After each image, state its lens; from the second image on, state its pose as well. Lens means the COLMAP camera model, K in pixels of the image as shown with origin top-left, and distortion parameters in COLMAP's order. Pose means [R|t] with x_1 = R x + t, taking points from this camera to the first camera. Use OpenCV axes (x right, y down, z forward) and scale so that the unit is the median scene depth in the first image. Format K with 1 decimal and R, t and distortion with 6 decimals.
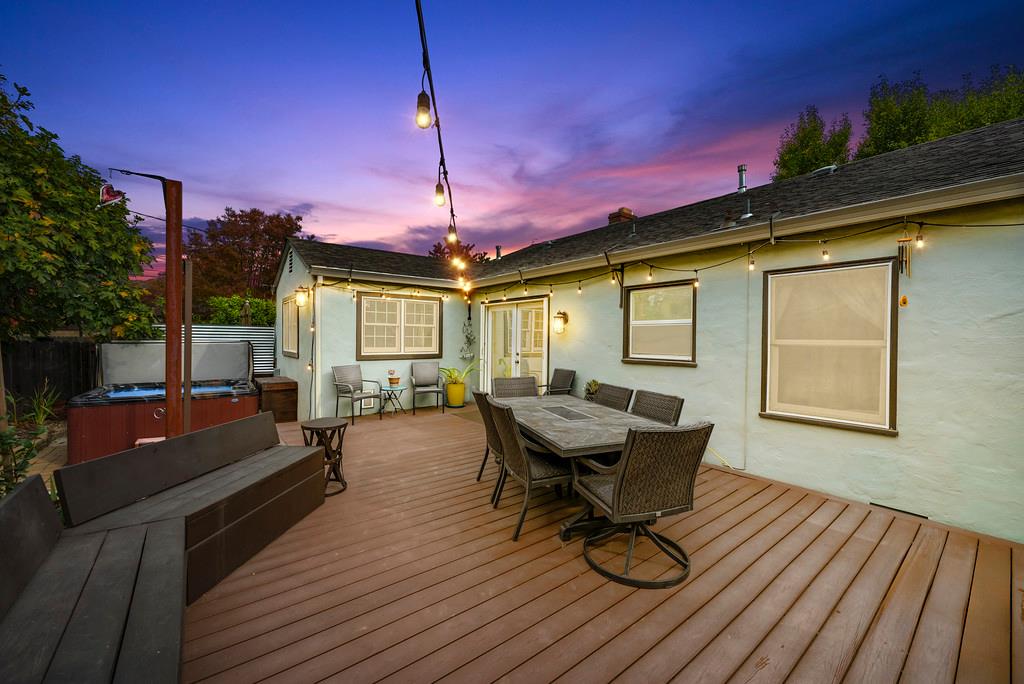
lens RADIAL K [[401.2, 0, 513.3], [0, 401.2, 341.8], [0, 0, 1]] dist [-0.001781, 0.000012]
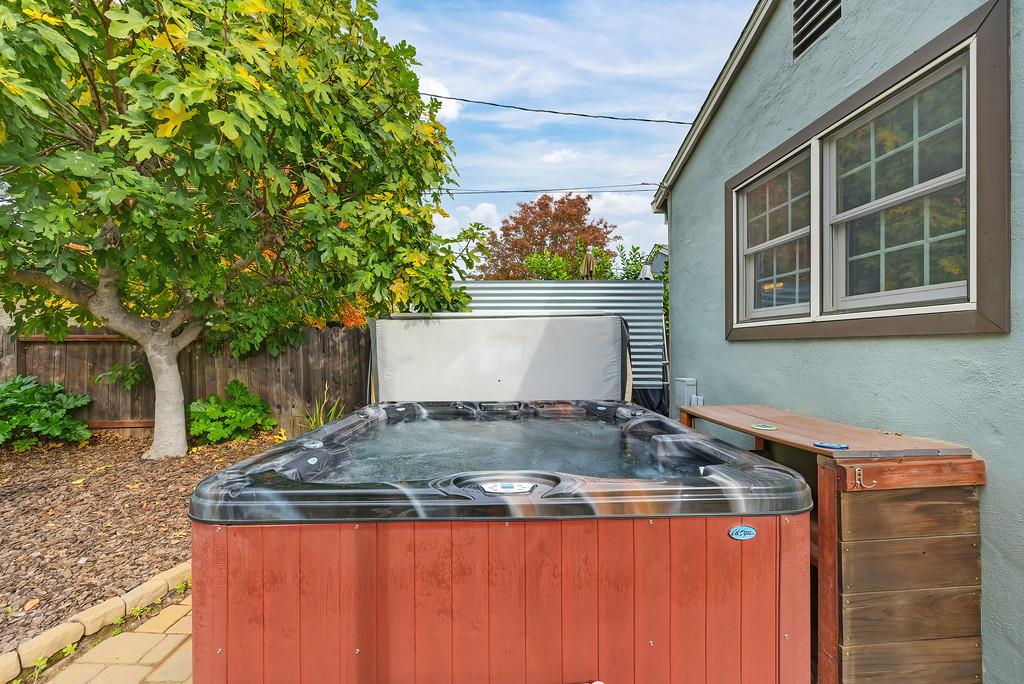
lens RADIAL K [[401.2, 0, 508.7], [0, 401.2, 348.2], [0, 0, 1]] dist [-0.001781, 0.000012]
pose [[0.818241, -0.011631, -0.574758, -0.653023], [0.006466, 0.999918, -0.011029, 0.051258], [0.574839, 0.005309, 0.818249, 0.739725]]
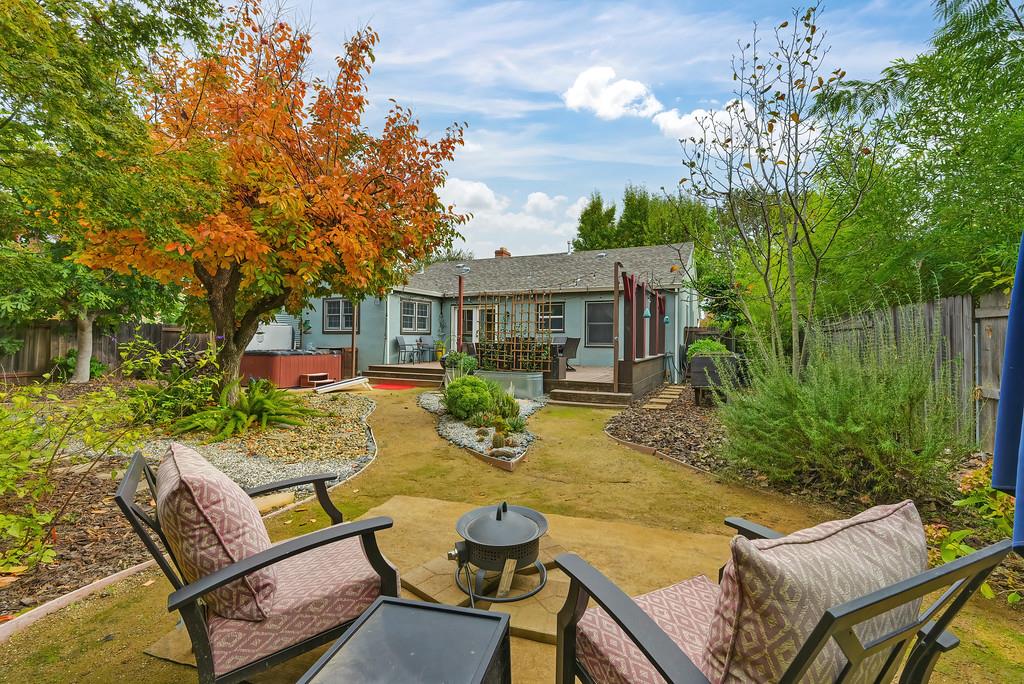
lens RADIAL K [[454.8, 0, 514.0], [0, 454.8, 340.5], [0, 0, 1]] dist [0.000689, 0.000007]
pose [[0.896110, 0.000169, 0.443832, -0.852952], [0.003790, 0.999961, -0.008033, 0.094217], [-0.443816, 0.008881, 0.896074, -1.123185]]
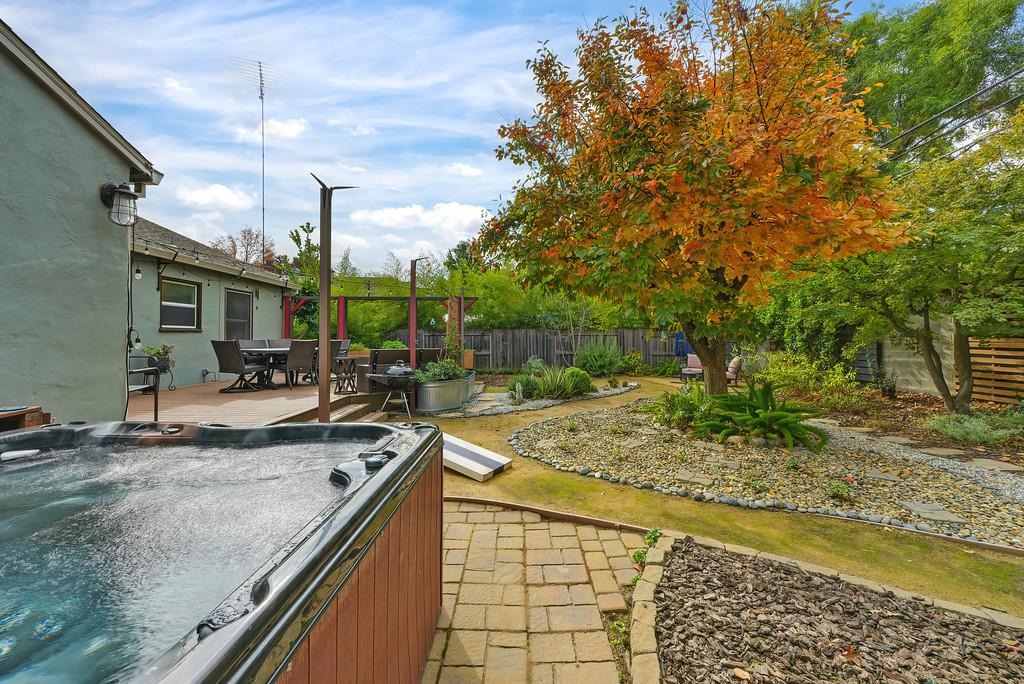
lens RADIAL K [[401.2, 0, 508.9], [0, 401.2, 339.1], [0, 0, 1]] dist [-0.001781, 0.000012]
pose [[-0.787771, -0.010372, 0.615880, -1.148324], [-0.001610, 0.999889, 0.014780, 0.042924], [-0.615966, 0.010652, -0.787701, 1.038515]]
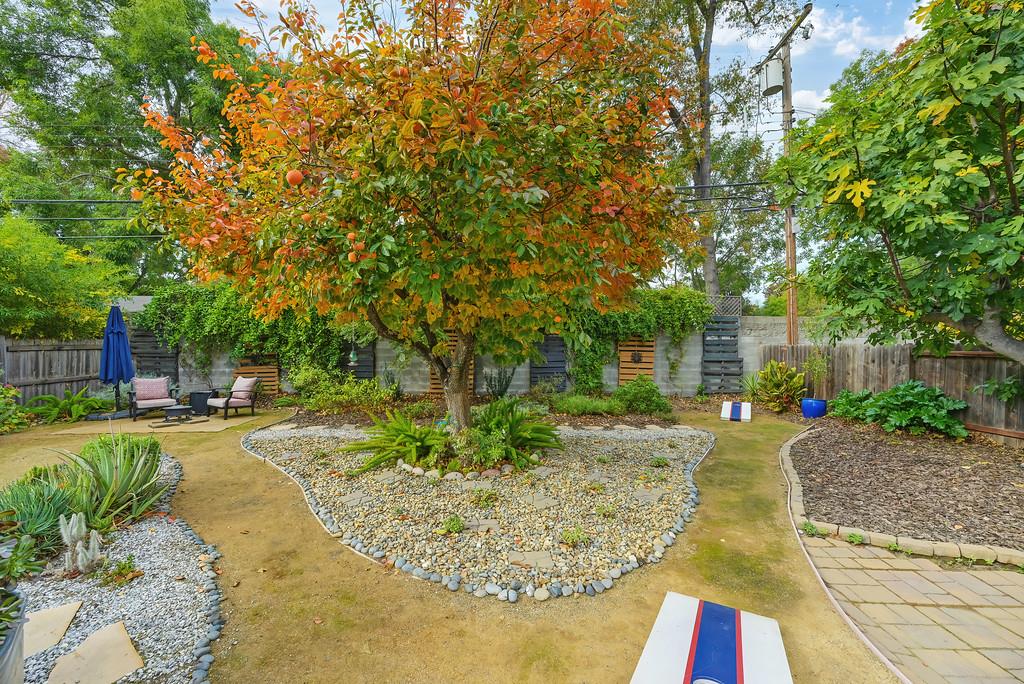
lens RADIAL K [[401.2, 0, 510.8], [0, 401.2, 344.7], [0, 0, 1]] dist [-0.001781, 0.000012]
pose [[-0.612912, -0.011889, -0.790062, -0.367981], [-0.019097, 0.999818, -0.000230, 0.016705], [0.789921, 0.014947, -0.613027, 0.639581]]
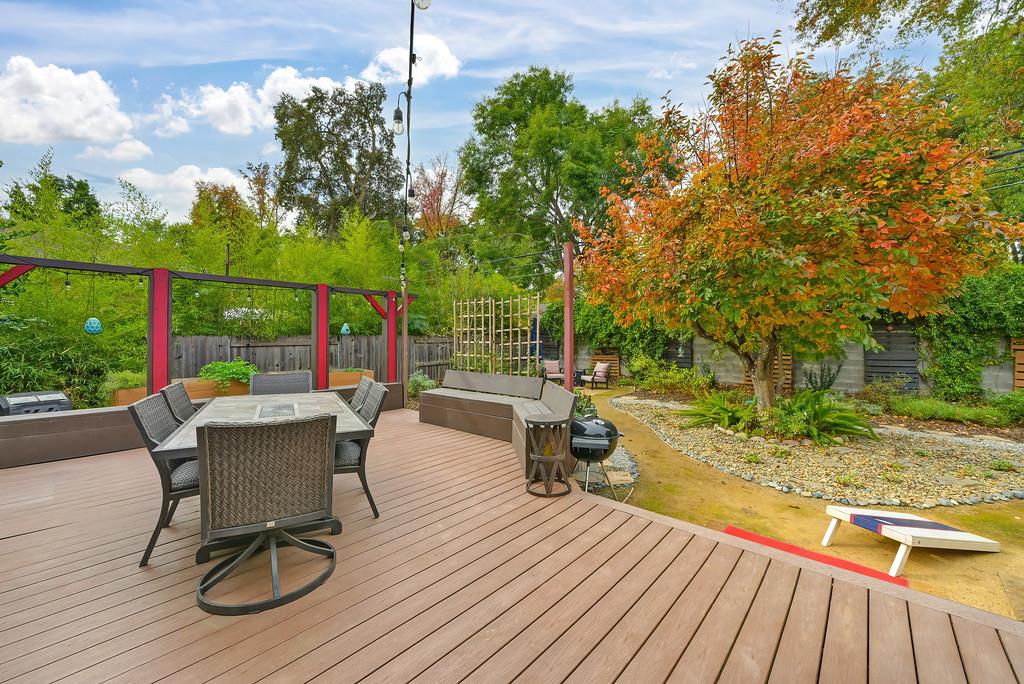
lens RADIAL K [[401.2, 0, 513.7], [0, 401.2, 328.8], [0, 0, 1]] dist [-0.001781, 0.000012]
pose [[-0.984127, -0.015549, -0.176785, -0.112579], [-0.014407, 0.999866, -0.007741, -0.002133], [0.176882, -0.005071, -0.984219, 0.978261]]
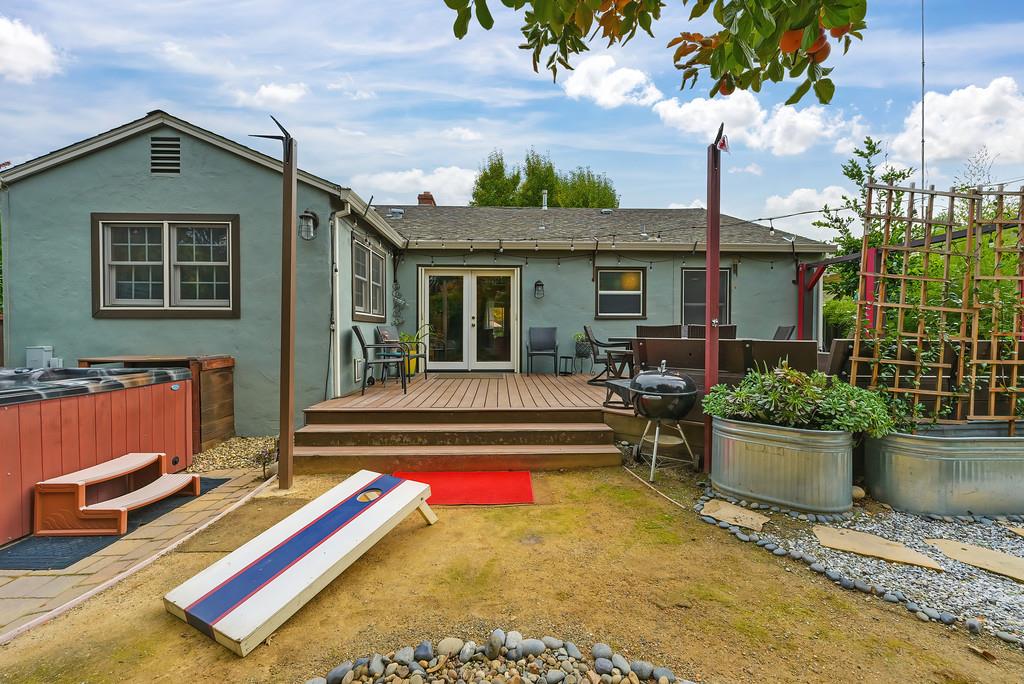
lens RADIAL K [[423.1, 0, 517.1], [0, 423.1, 337.4], [0, 0, 1]] dist [-0.002044, -0.000536]
pose [[0.582625, -0.016352, 0.812577, -0.864553], [0.014575, 0.999847, 0.009670, 0.075407], [-0.812610, 0.006210, 0.582774, 0.268256]]
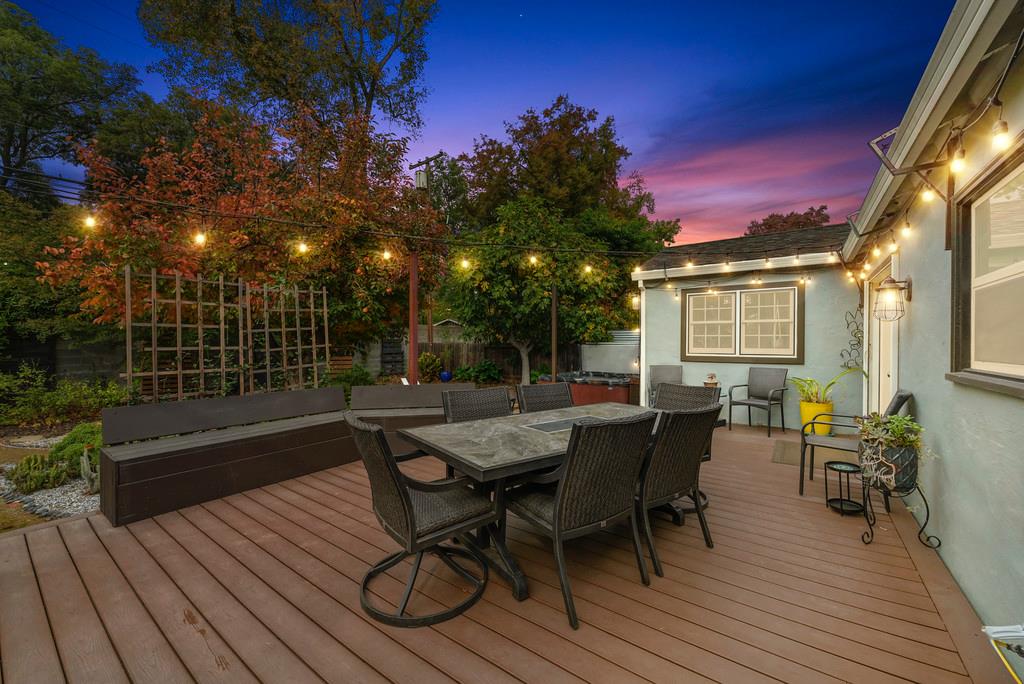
lens RADIAL K [[401.2, 0, 512.3], [0, 401.2, 341.1], [0, 0, 1]] dist [-0.001781, 0.000012]
pose [[0.272310, -0.009650, -0.962161, 0.425236], [-0.010387, 0.999862, -0.012968, 0.015293], [0.962153, 0.013525, 0.272172, 0.345422]]
